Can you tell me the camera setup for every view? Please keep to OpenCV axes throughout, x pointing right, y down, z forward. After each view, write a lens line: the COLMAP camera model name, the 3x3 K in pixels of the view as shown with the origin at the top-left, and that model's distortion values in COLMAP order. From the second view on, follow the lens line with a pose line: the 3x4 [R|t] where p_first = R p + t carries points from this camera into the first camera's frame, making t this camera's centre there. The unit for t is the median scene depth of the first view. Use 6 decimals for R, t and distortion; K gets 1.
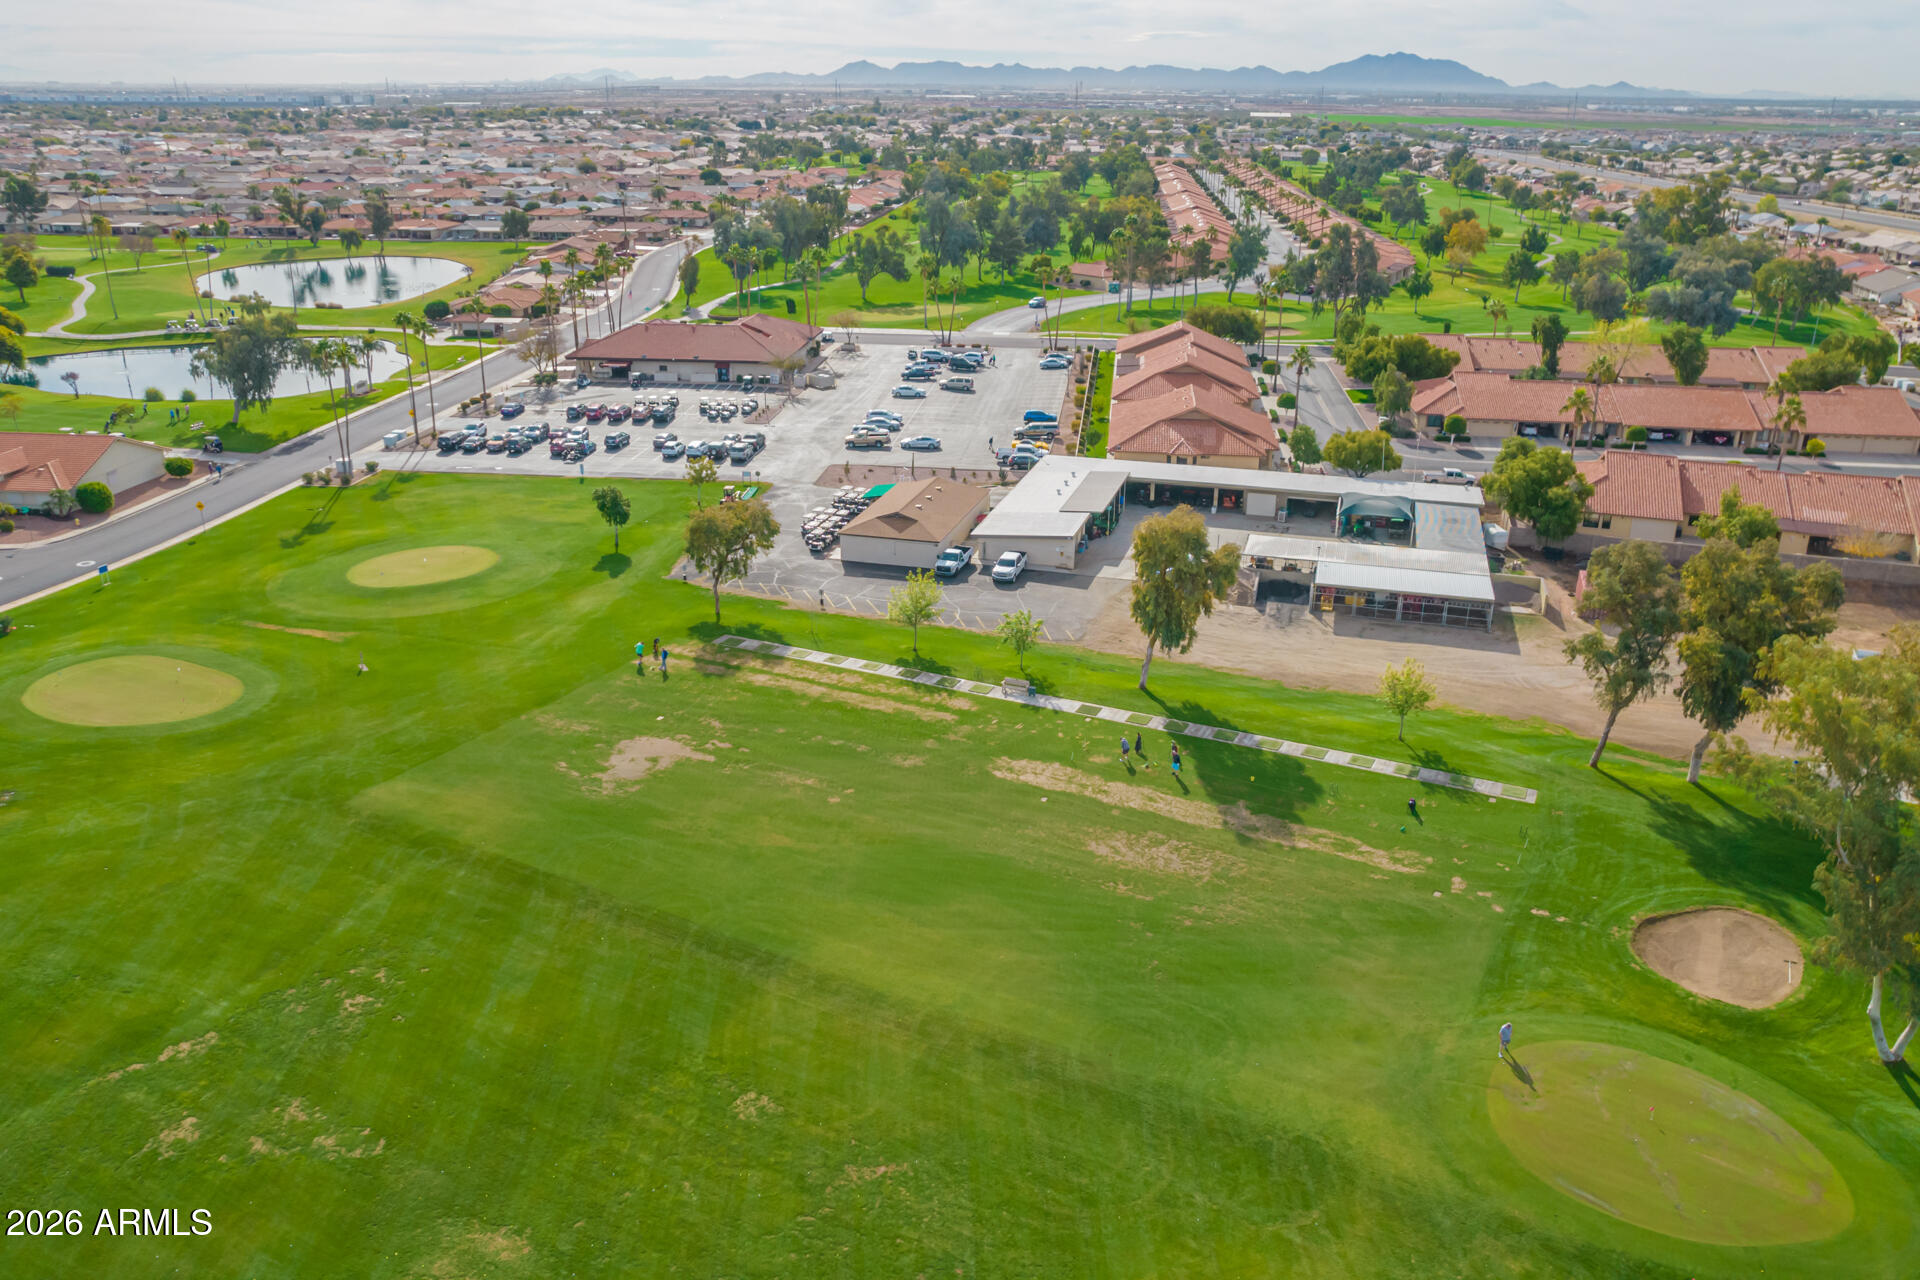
lens RADIAL K [[1456.2, 0, 963.9], [0, 1456.2, 643.6], [0, 0, 1]] dist [-0.072067, 0.052811]
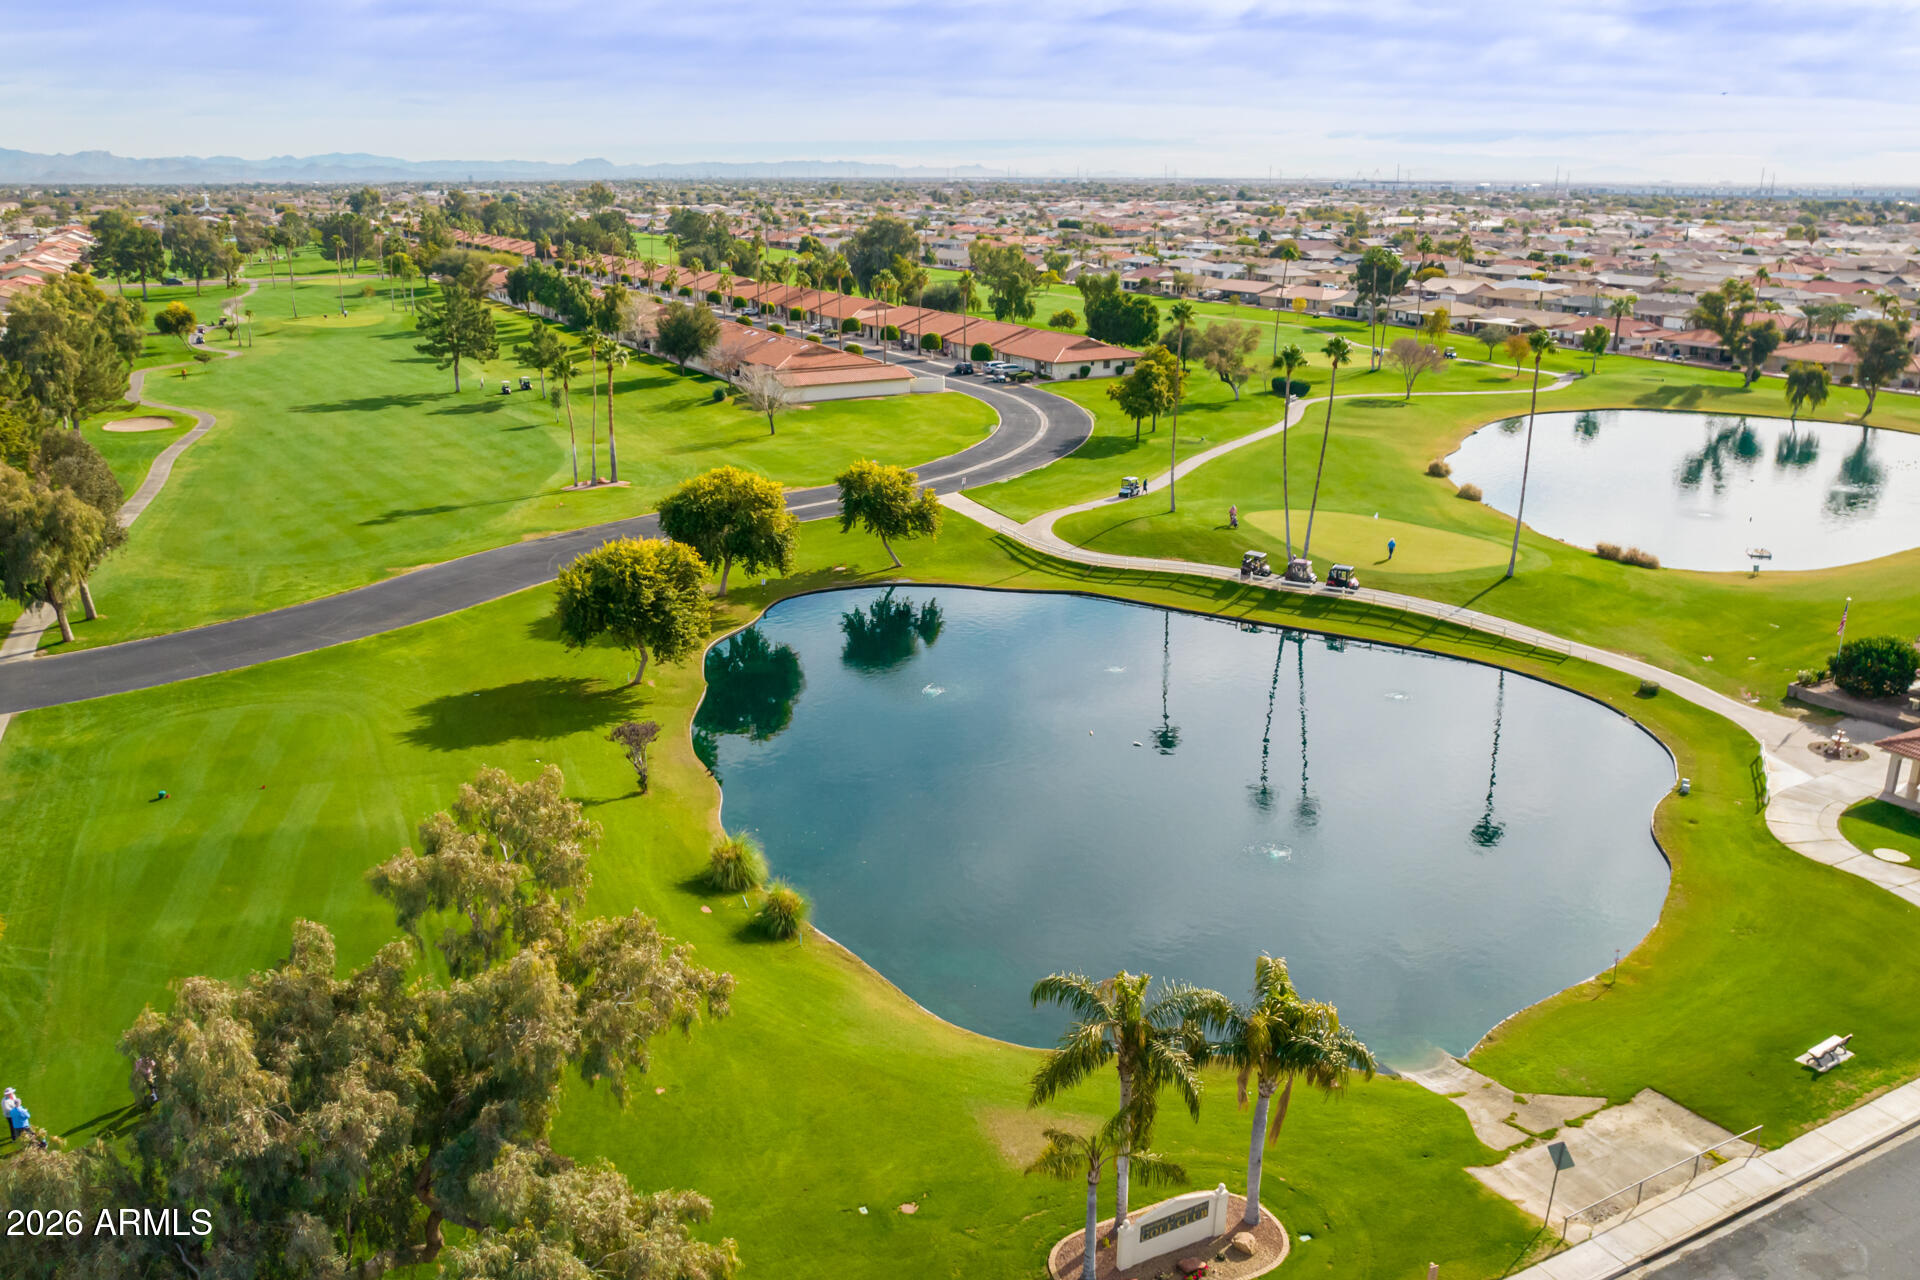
lens RADIAL K [[1456.2, 0, 963.9], [0, 1456.2, 643.6], [0, 0, 1]] dist [-0.072067, 0.052811]
pose [[0.553219, 0.228198, -0.801171, -0.162854], [-0.276817, 0.957455, 0.081567, -0.150162], [0.785698, 0.176653, 0.592851, 0.472811]]
